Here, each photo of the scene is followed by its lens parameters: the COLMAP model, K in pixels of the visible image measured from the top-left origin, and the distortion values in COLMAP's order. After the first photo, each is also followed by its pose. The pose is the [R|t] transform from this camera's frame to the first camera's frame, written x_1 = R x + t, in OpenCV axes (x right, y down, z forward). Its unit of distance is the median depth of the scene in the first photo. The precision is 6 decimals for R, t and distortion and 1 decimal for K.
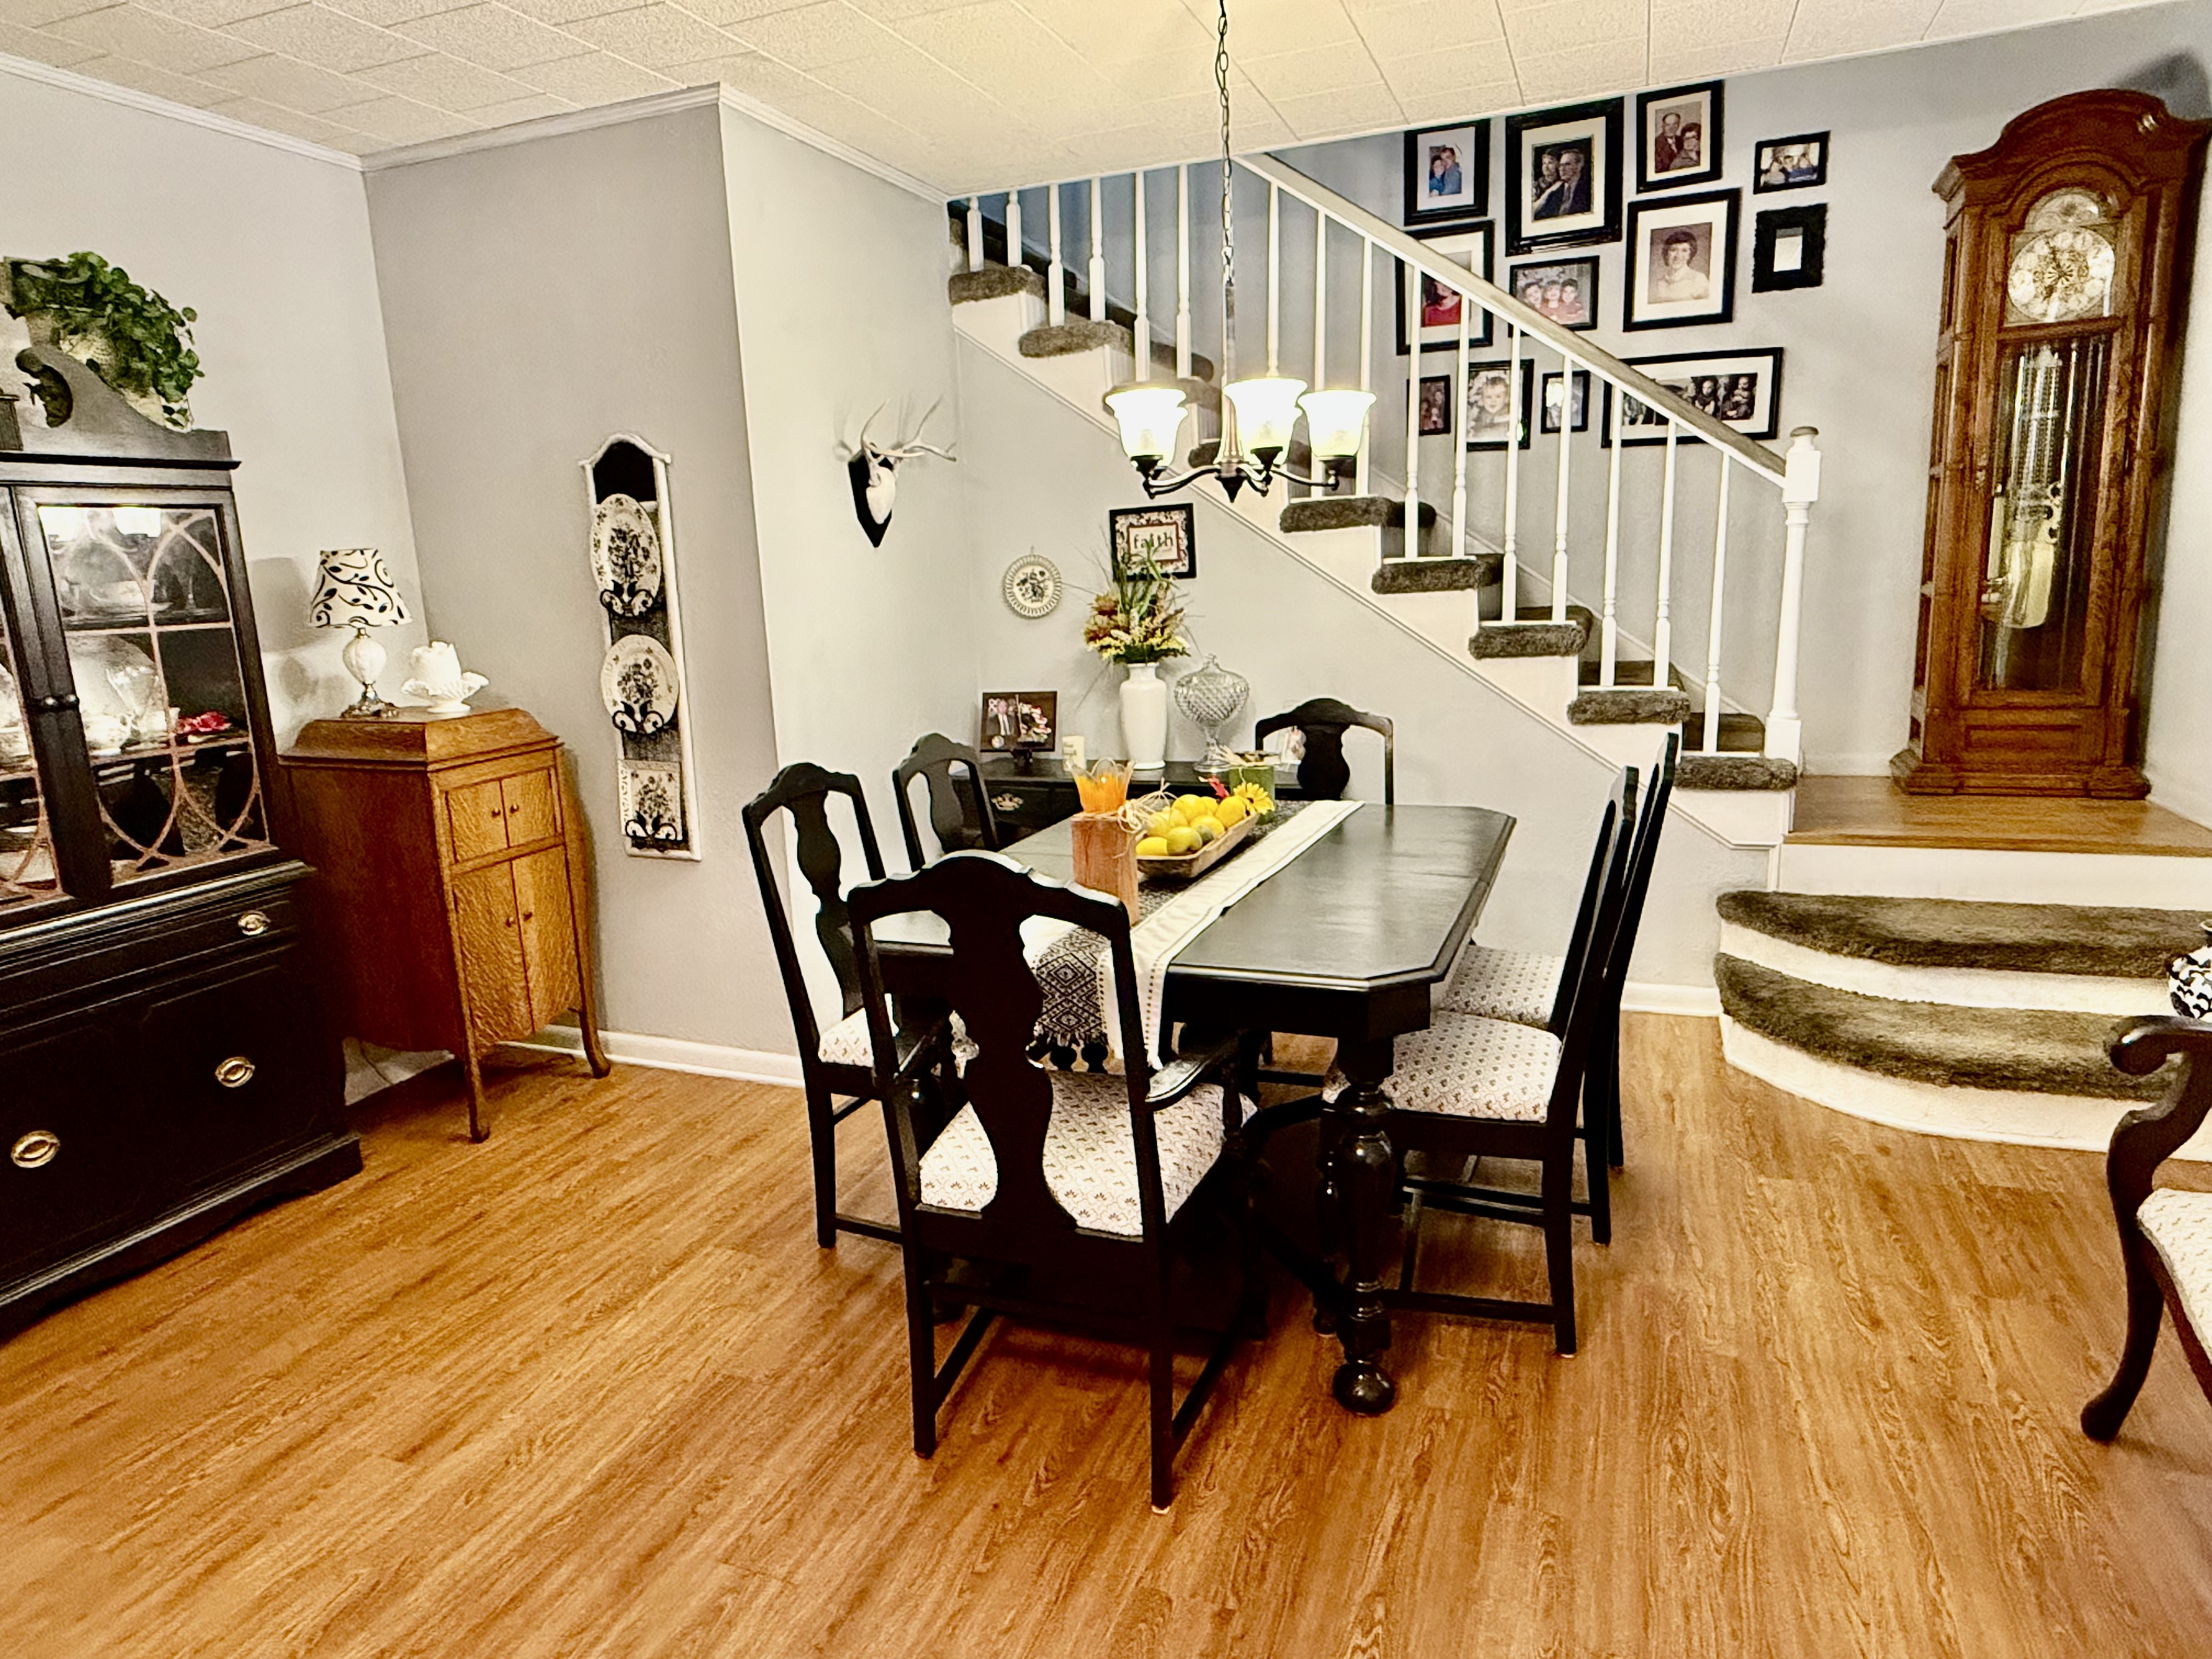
lens RADIAL K [[1311.7, 0, 1099.5], [0, 1311.7, 811.7], [0, 0, 1]] dist [0.002697, 0.000969]
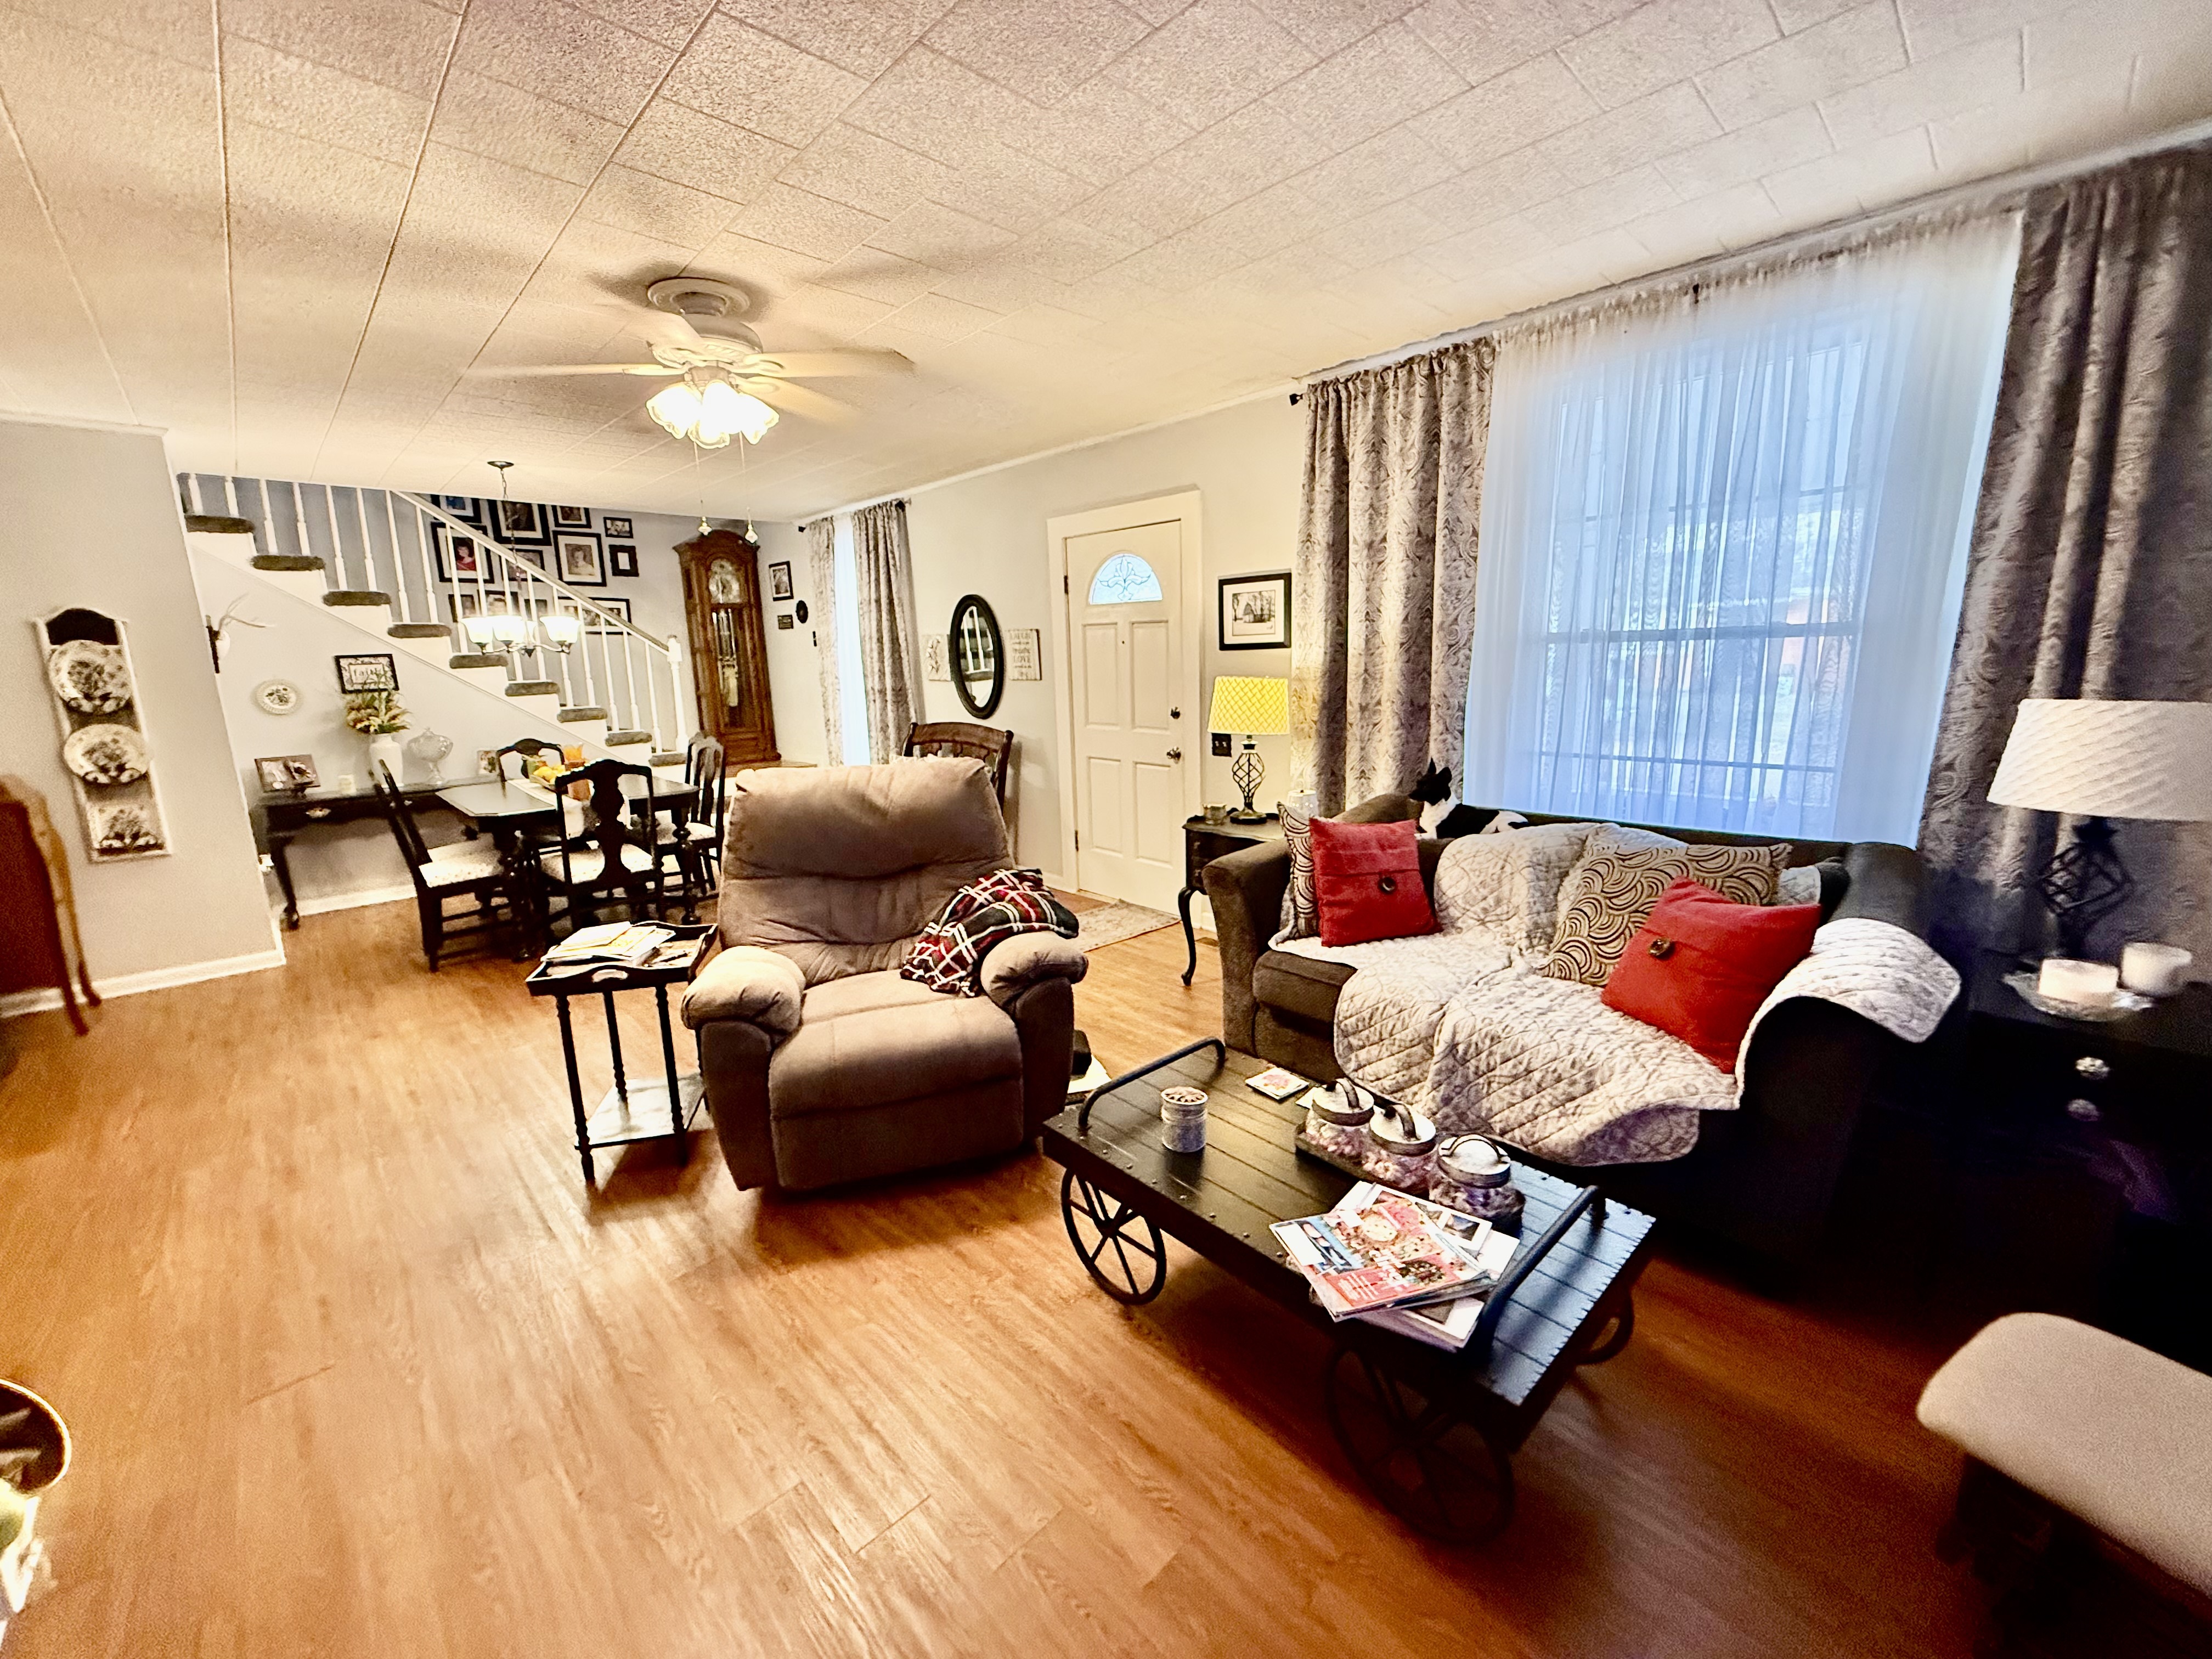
lens RADIAL K [[875.2, 0, 1100.8], [0, 875.2, 825.3], [0, 0, 1]] dist [-0.001392, 0.000451]
pose [[0.412665, -0.145522, 0.899183, -0.767025], [0.181226, 0.980538, 0.075517, 0.124163], [-0.892673, 0.131792, 0.431006, -0.537627]]
